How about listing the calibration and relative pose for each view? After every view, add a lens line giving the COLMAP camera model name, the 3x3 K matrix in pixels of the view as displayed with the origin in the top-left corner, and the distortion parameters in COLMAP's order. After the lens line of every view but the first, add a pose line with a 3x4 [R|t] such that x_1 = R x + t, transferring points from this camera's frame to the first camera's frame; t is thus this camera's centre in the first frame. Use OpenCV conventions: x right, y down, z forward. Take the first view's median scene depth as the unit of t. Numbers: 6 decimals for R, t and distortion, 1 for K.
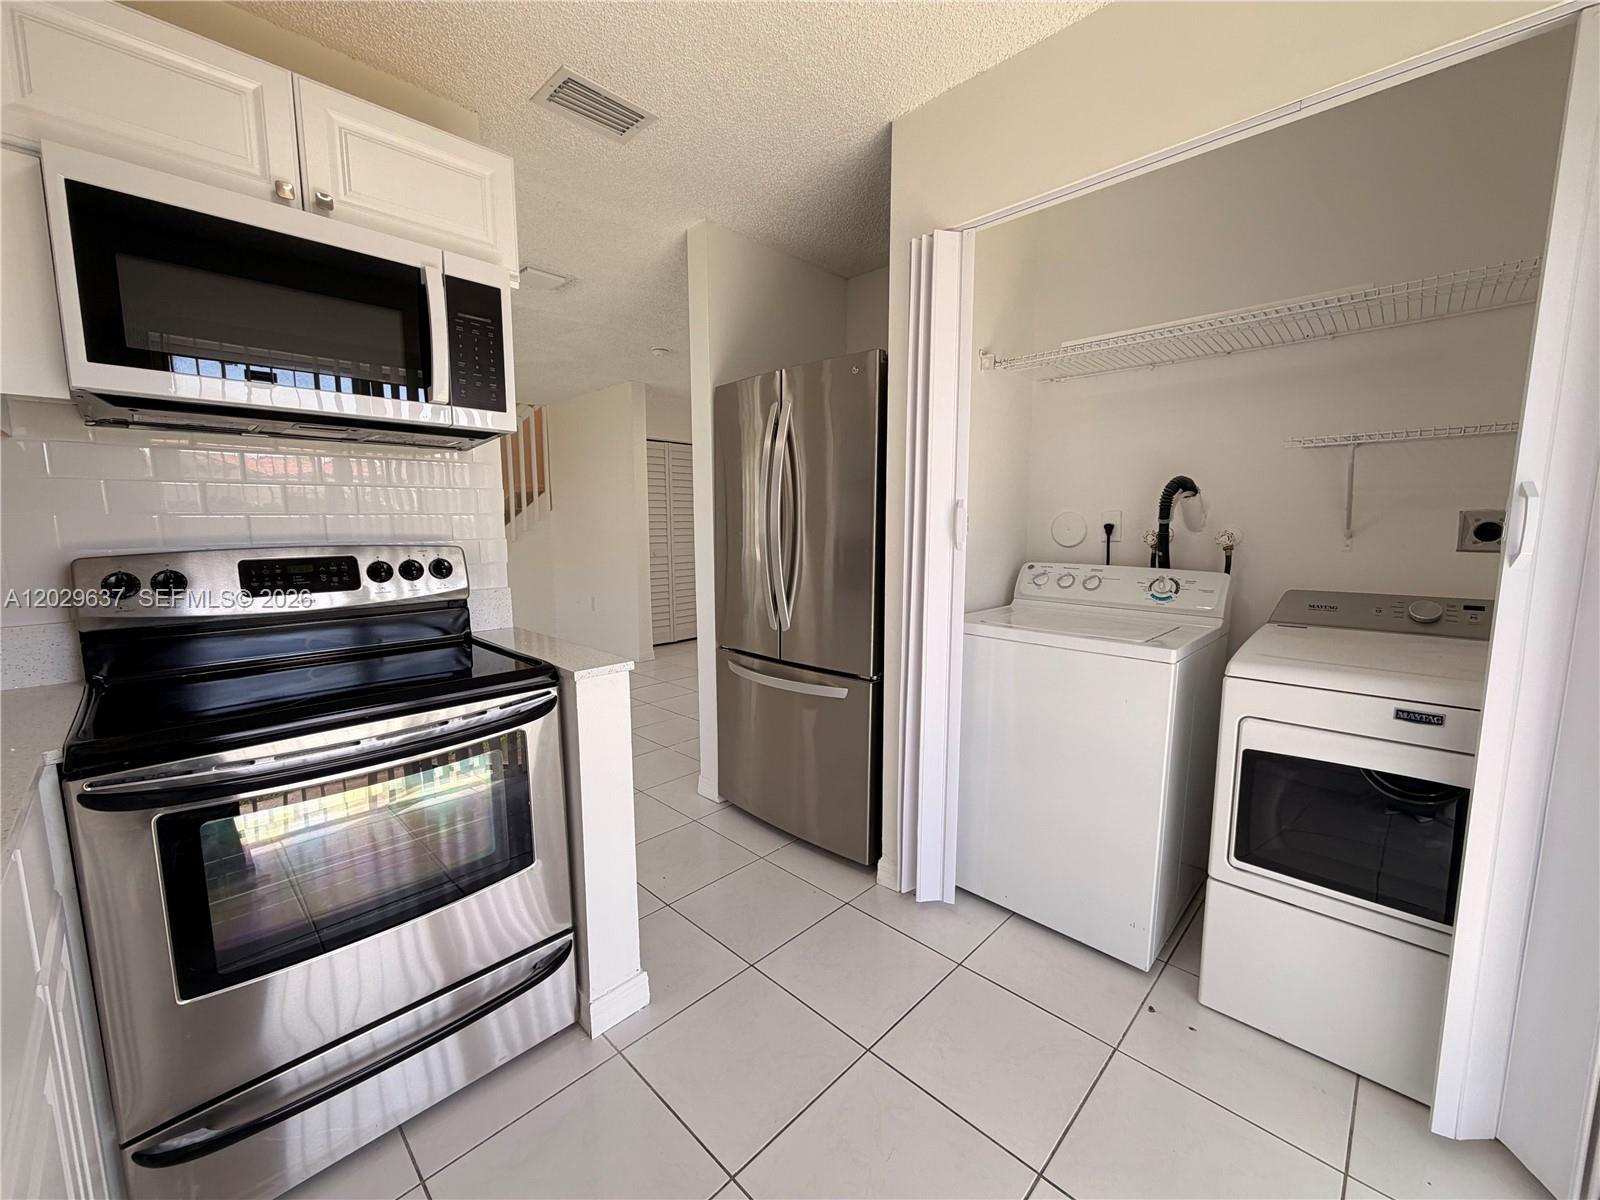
lens RADIAL K [[638.1, 0, 802.3], [0, 638.1, 604.0], [0, 0, 1]] dist [-0.000633, 0.000075]
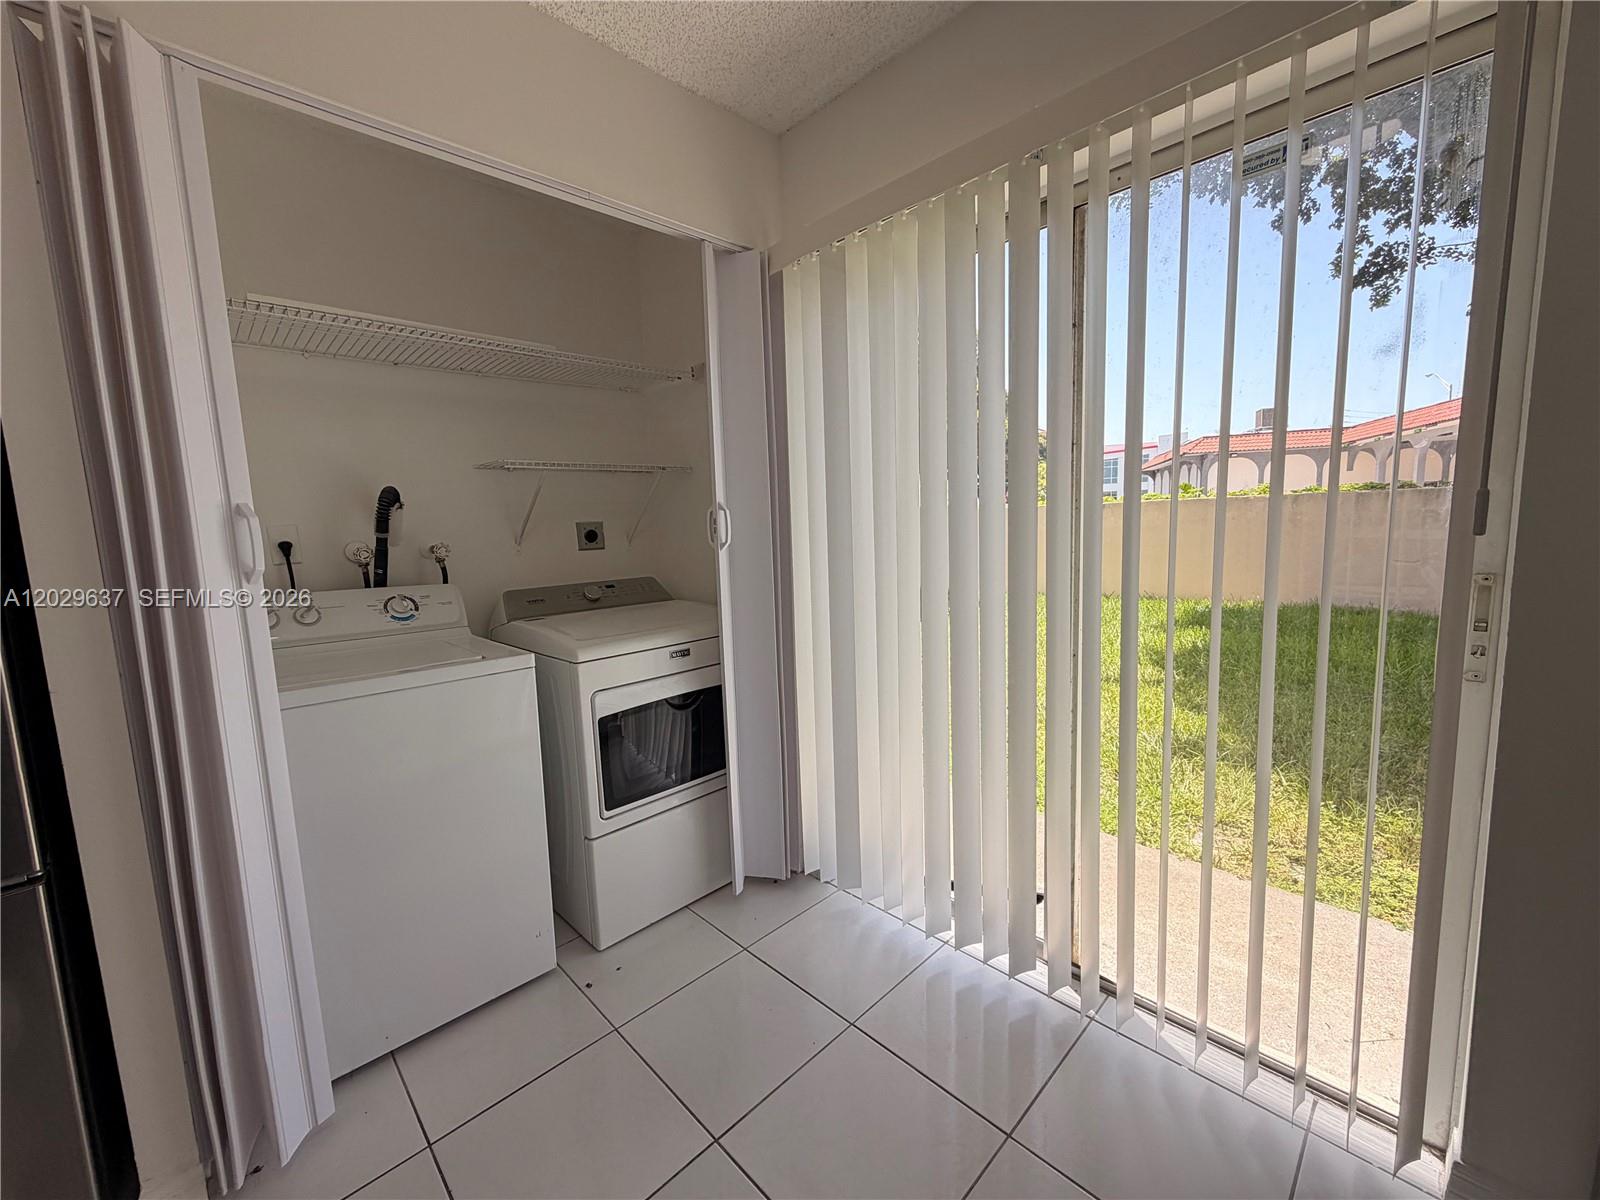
lens RADIAL K [[638.1, 0, 806.1], [0, 638.1, 604.8], [0, 0, 1]] dist [-0.000633, 0.000075]
pose [[0.019977, -0.125541, 0.991887, -0.387338], [0.161130, 0.979521, 0.120730, -0.053443], [-0.986731, 0.157411, 0.039796, 0.457892]]
